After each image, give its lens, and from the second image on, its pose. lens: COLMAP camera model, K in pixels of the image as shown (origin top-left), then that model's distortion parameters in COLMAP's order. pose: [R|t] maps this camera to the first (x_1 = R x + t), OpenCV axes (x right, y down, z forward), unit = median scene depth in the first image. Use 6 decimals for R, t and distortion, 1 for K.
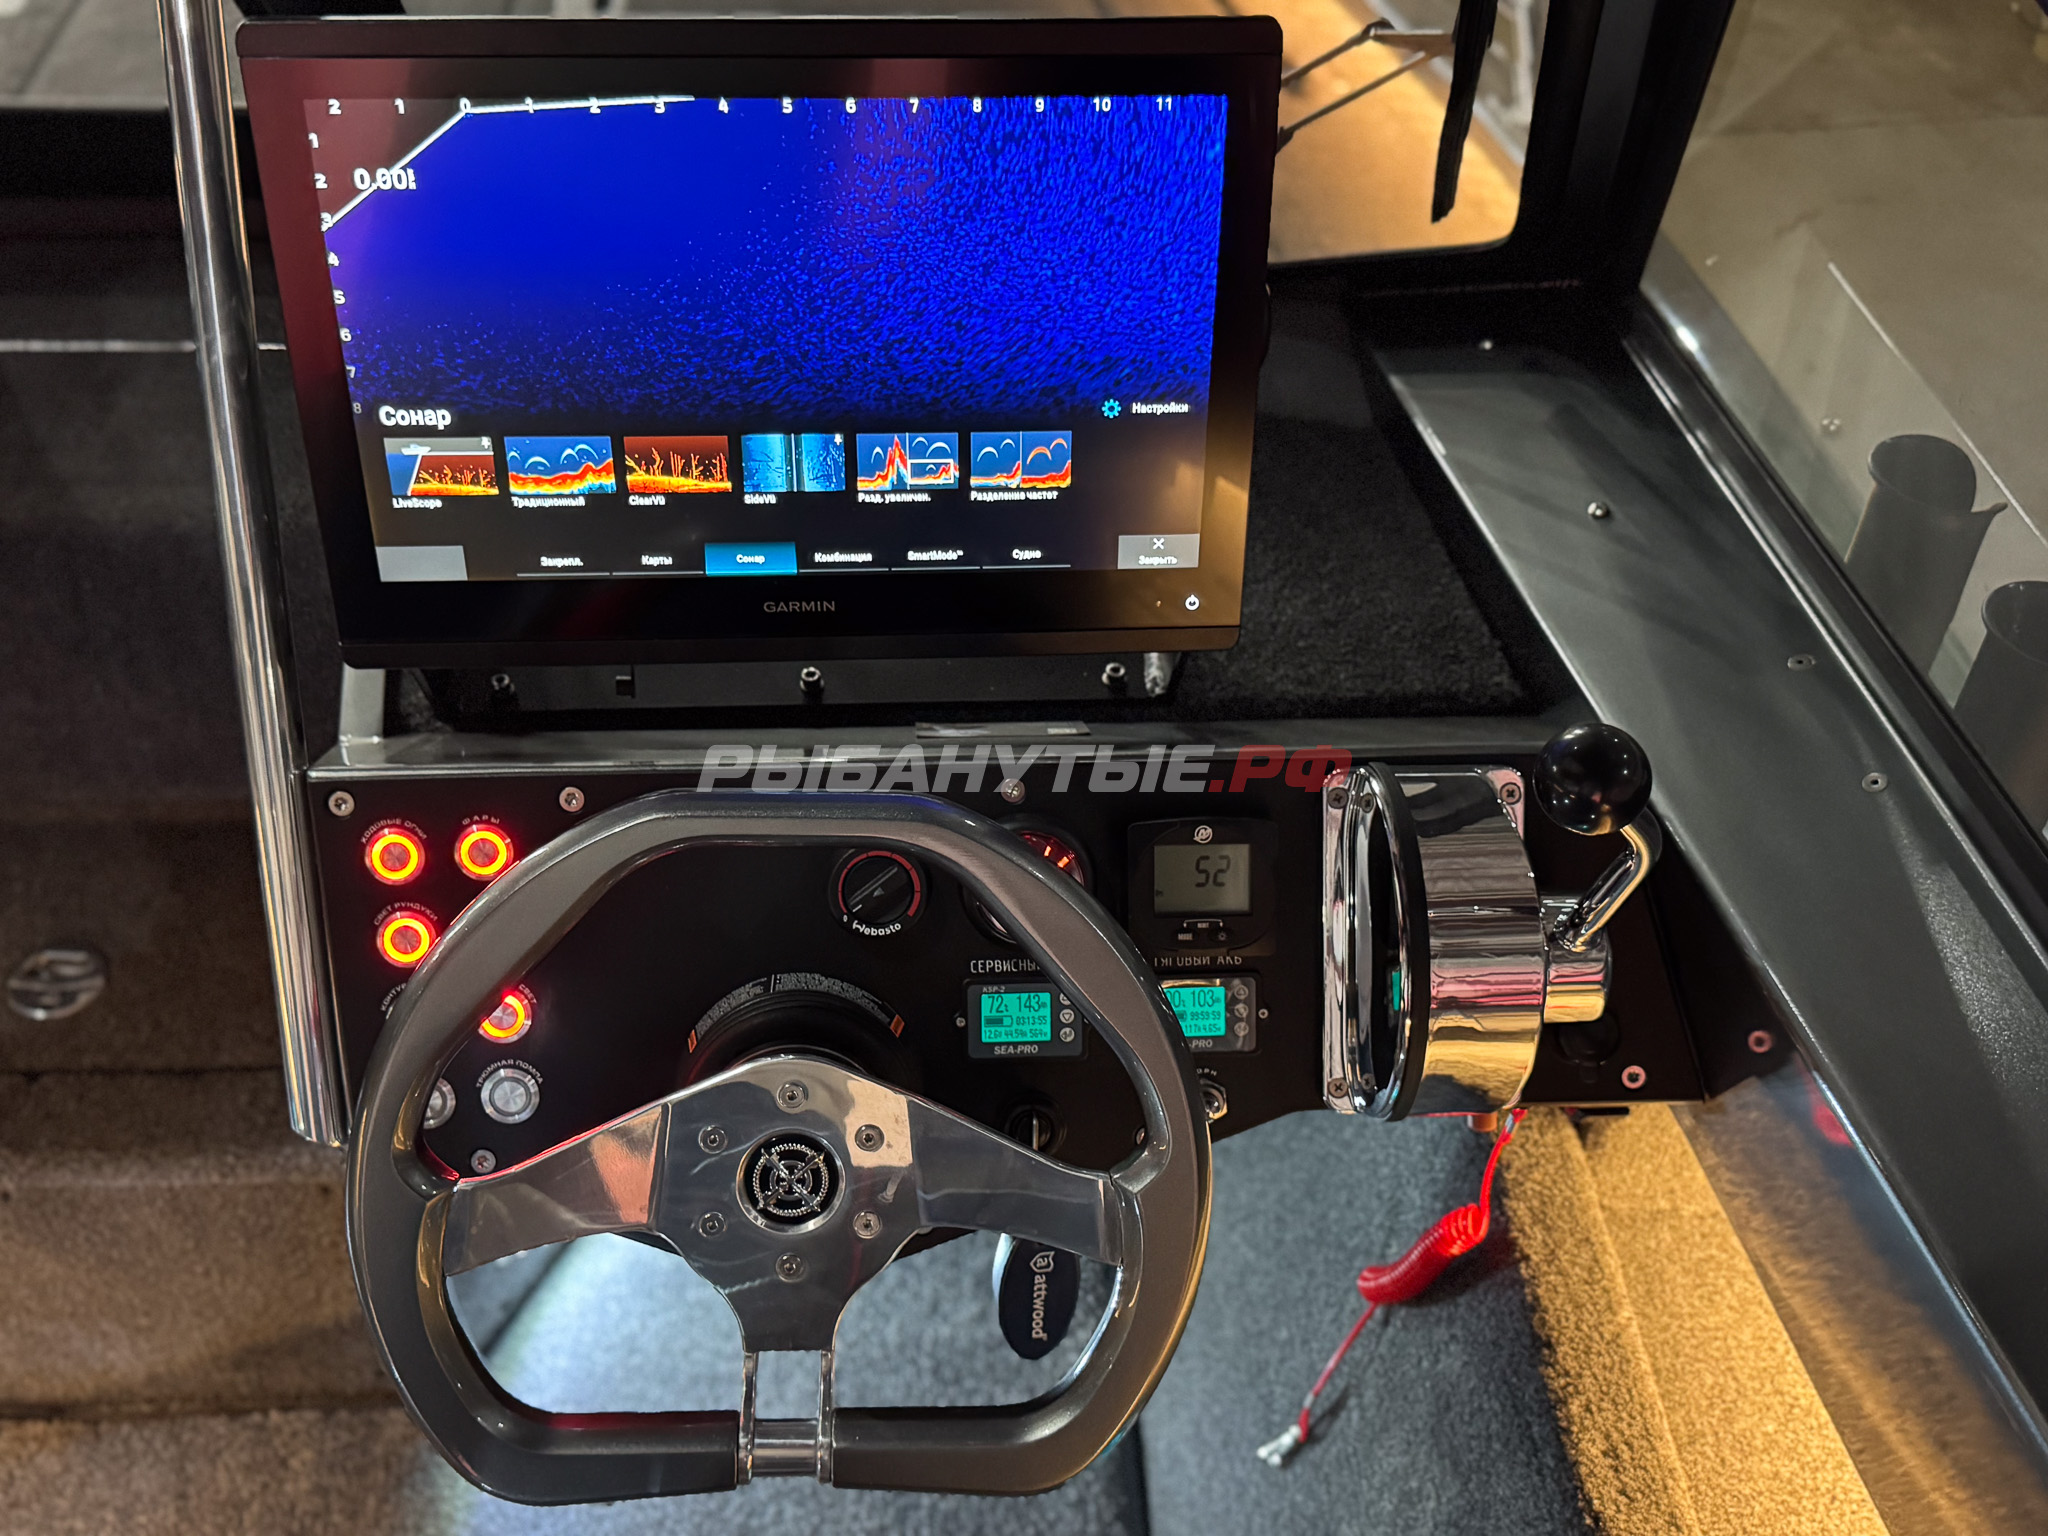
lens RADIAL K [[2024.7, 0, 1024.0], [0, 2024.7, 768.0], [0, 0, 1]] dist [0.181808, -0.419482]
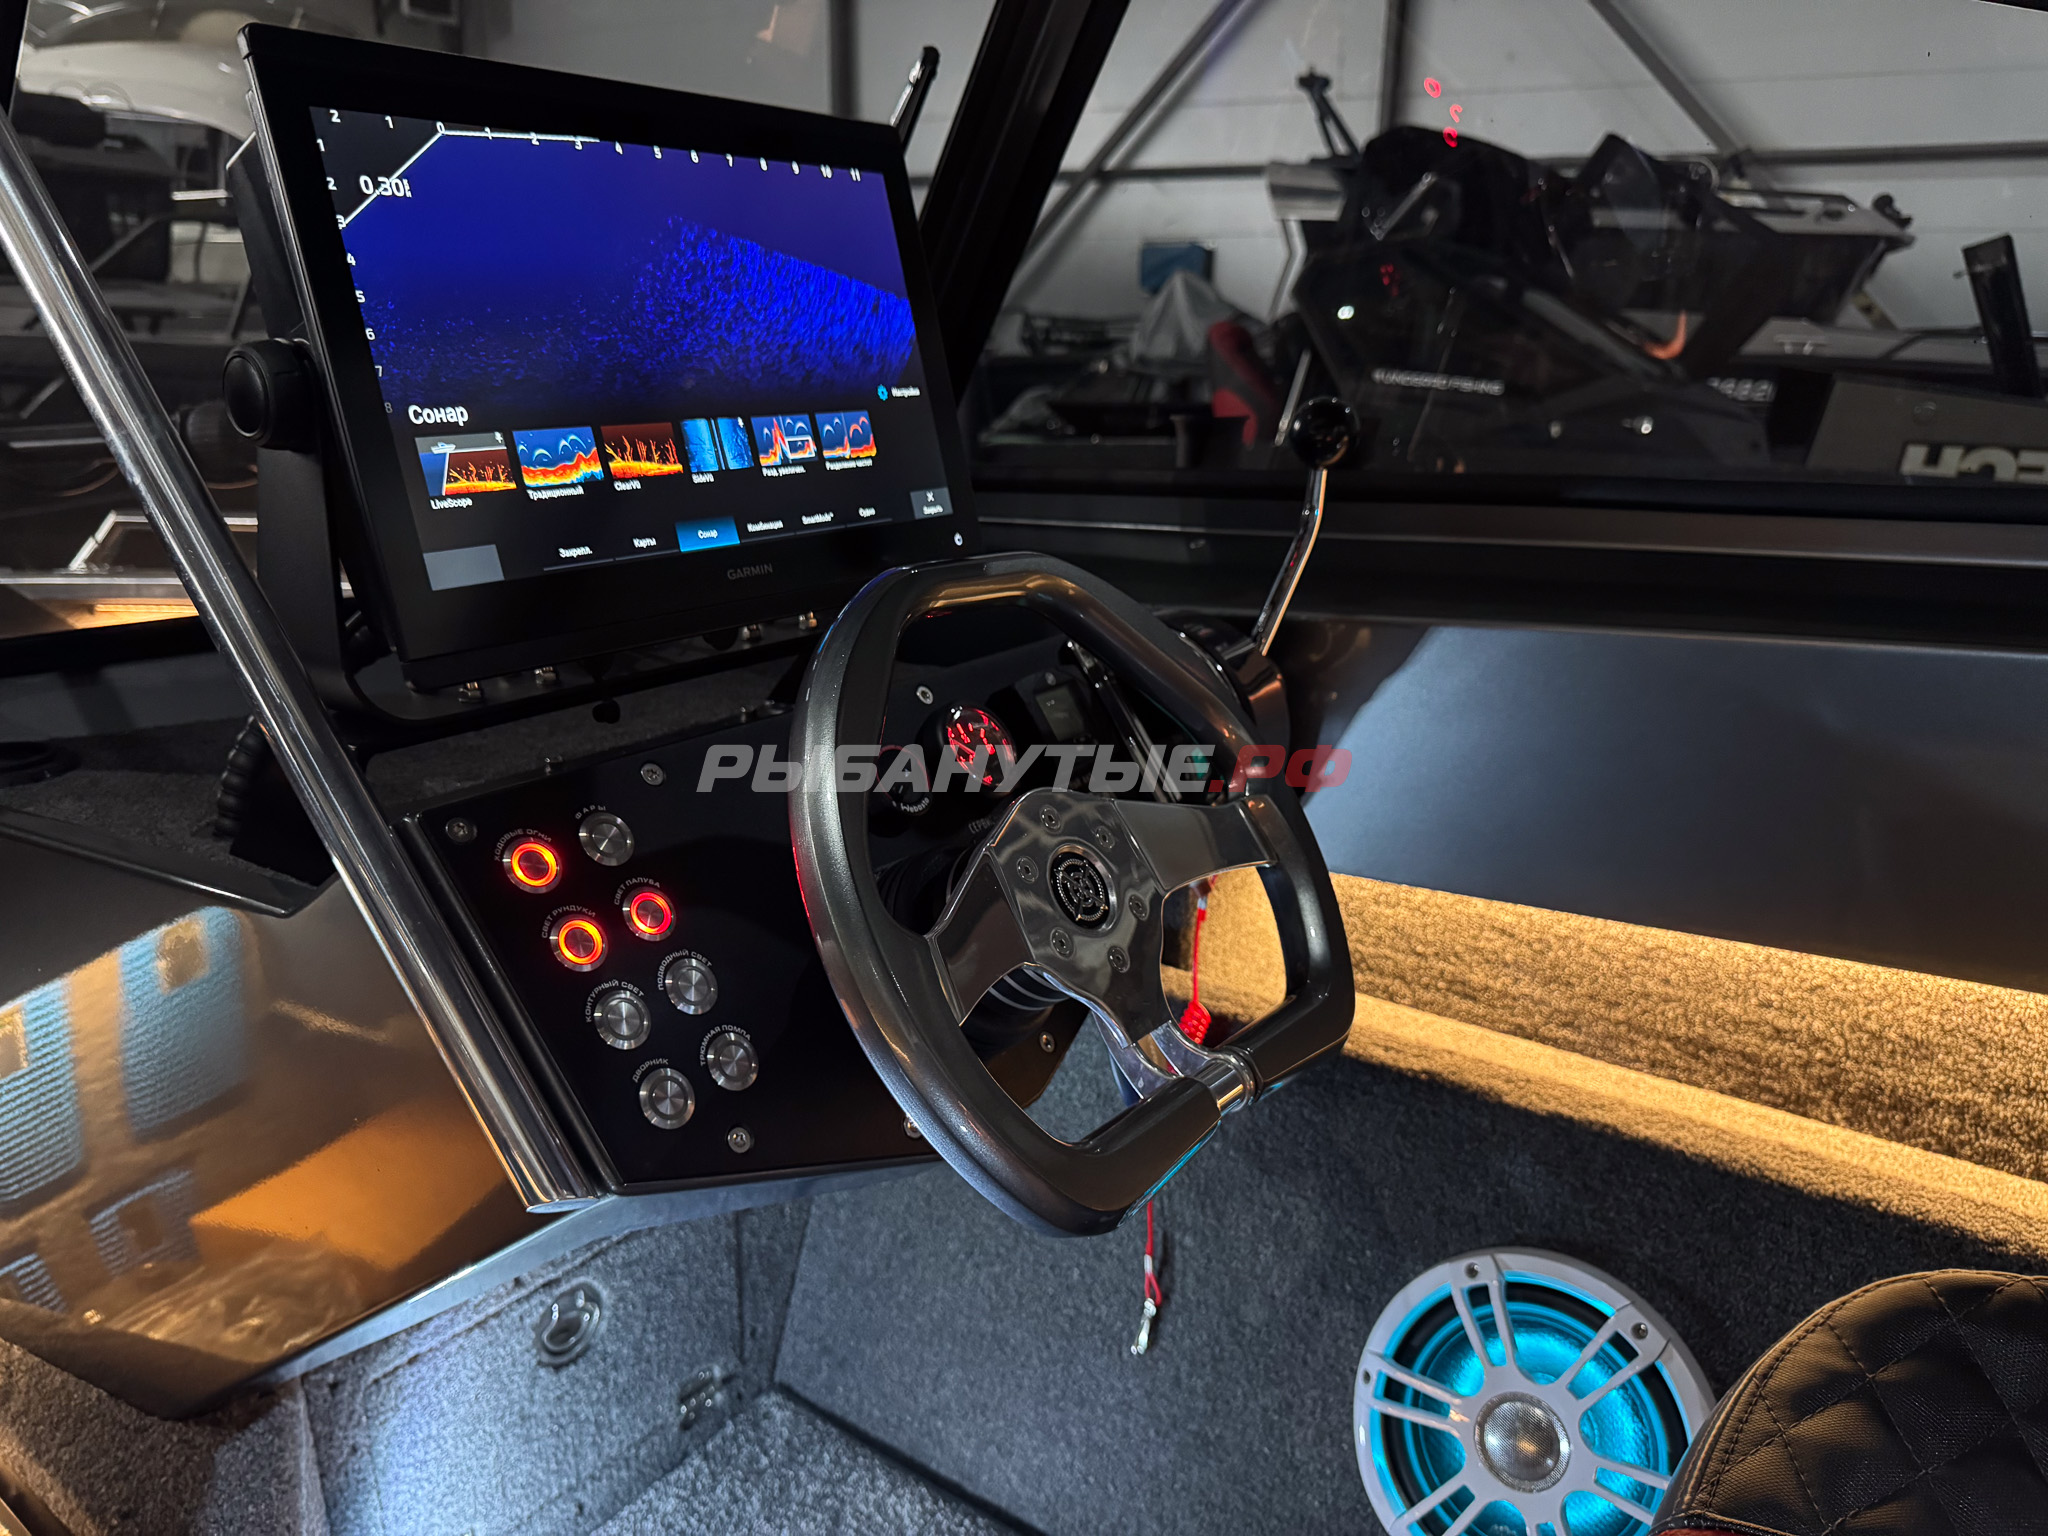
lens RADIAL K [[1461.1, 0, 1022.8], [0, 1461.1, 775.3], [0, 0, 1]] dist [0.057168, -0.129796]
pose [[0.633898, -0.243830, 0.733976, -0.682044], [0.547169, 0.812087, -0.202783, 0.282922], [-0.546608, 0.530153, 0.648196, 0.442556]]
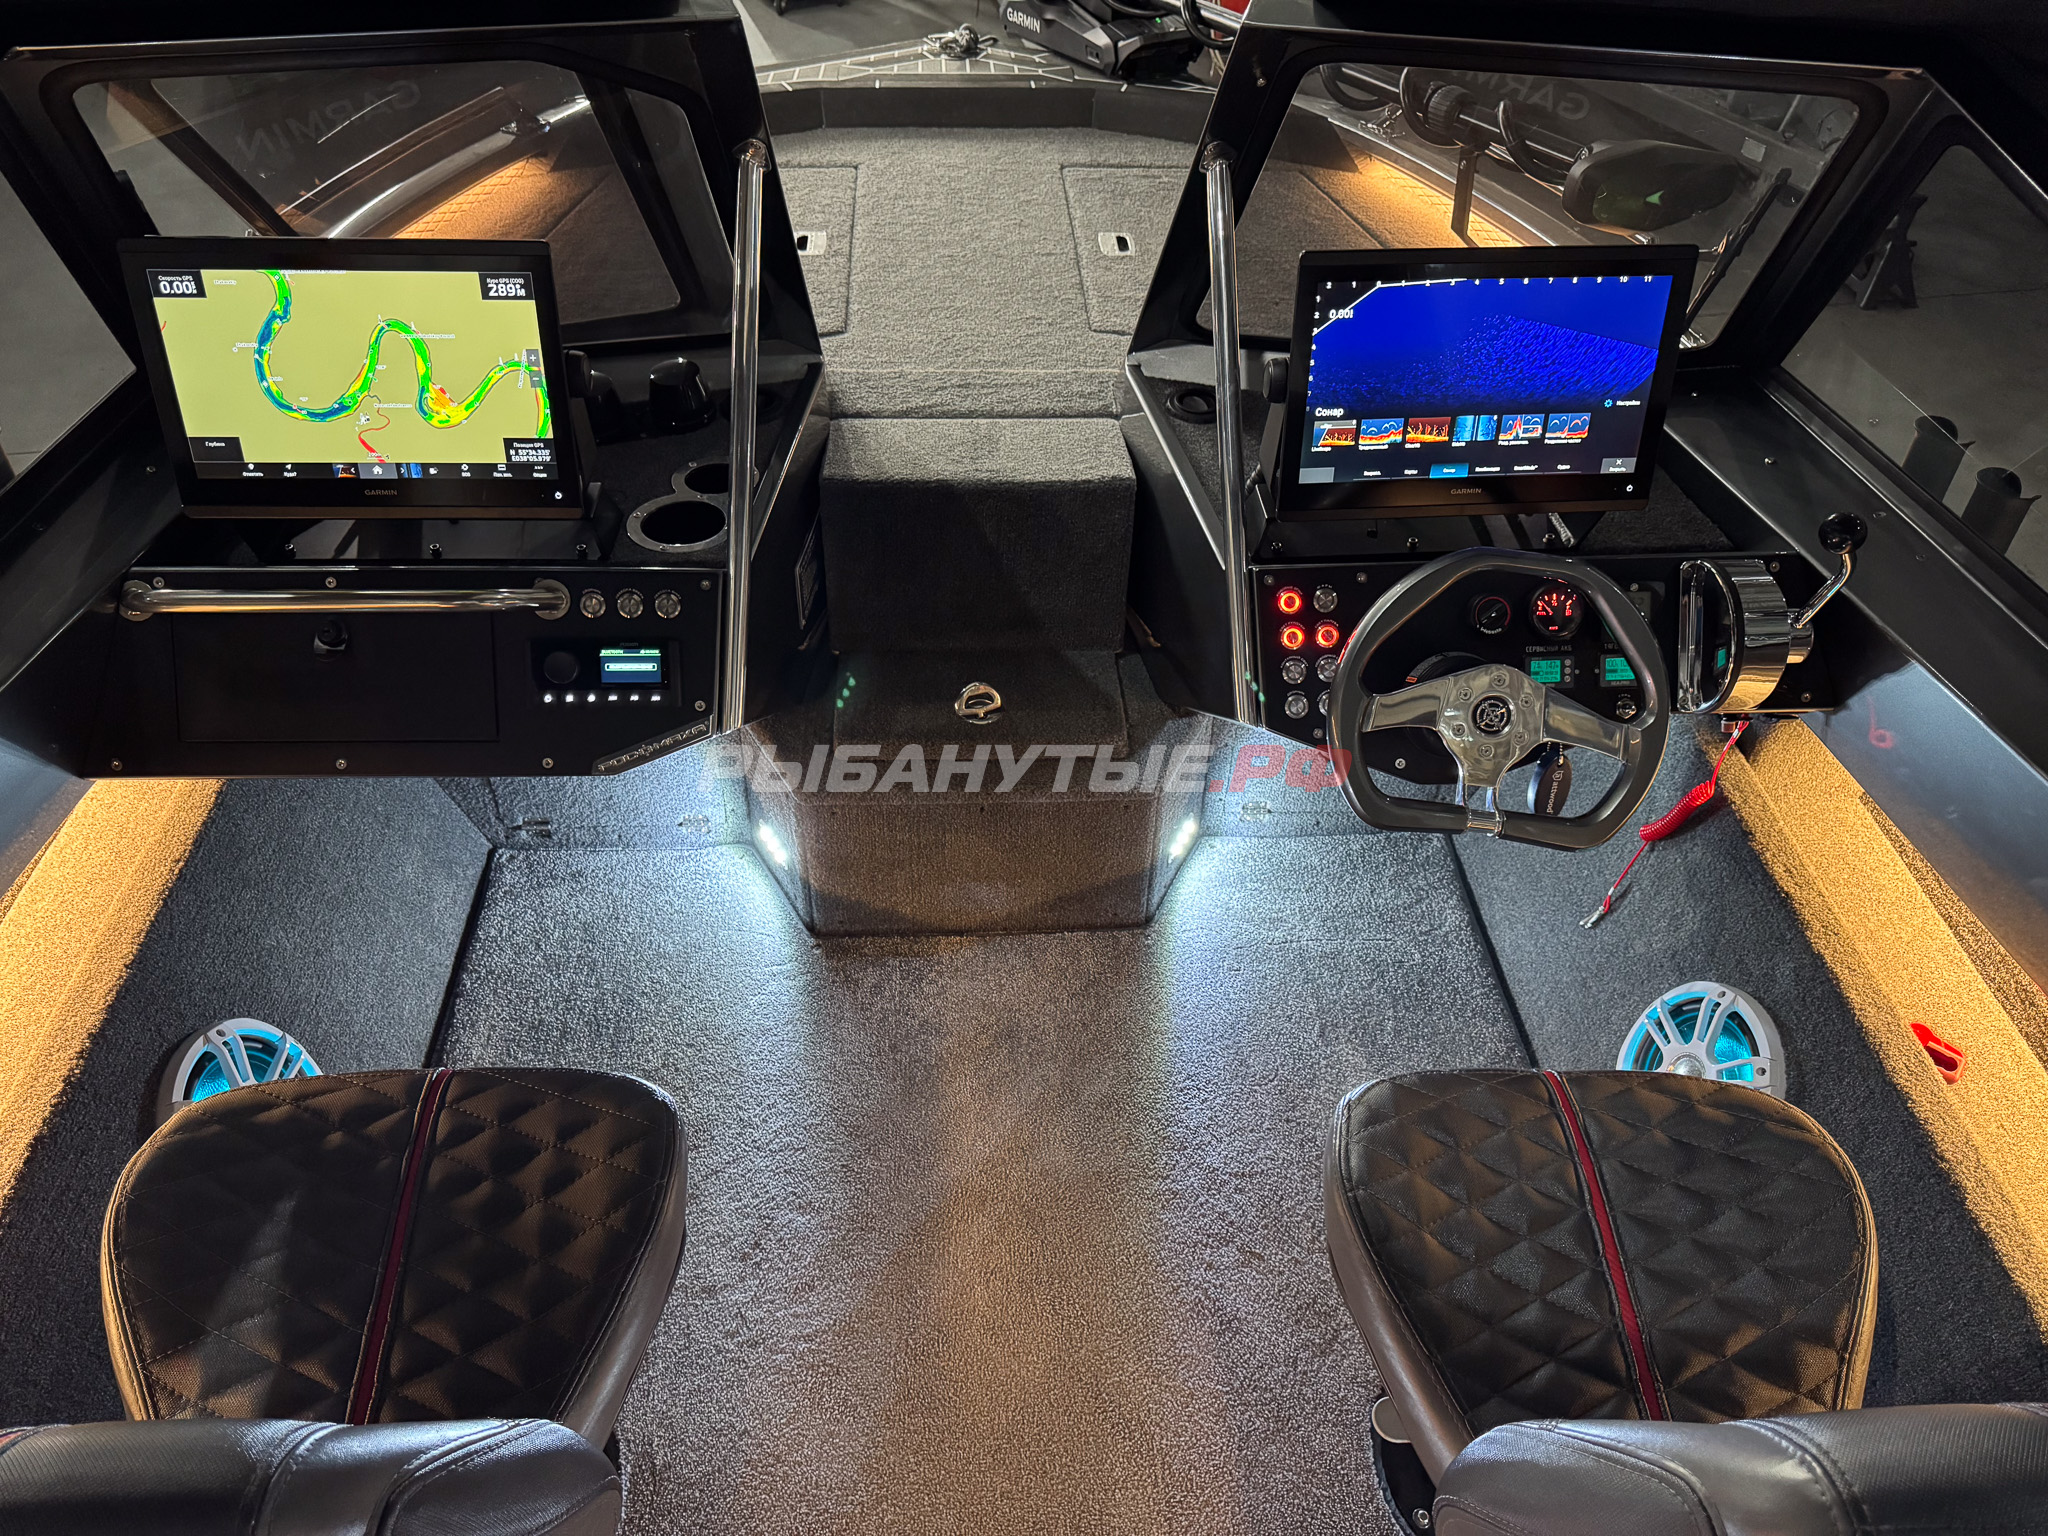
lens RADIAL K [[1448.8, 0, 1024.0], [0, 1448.8, 768.0], [0, 0, 1]] dist [0.107877, -0.222618]
pose [[0.999895, -0.011449, -0.008920, -0.636389], [0.011356, 0.999881, -0.010411, 0.264595], [0.009038, 0.010308, 0.999906, -0.736592]]
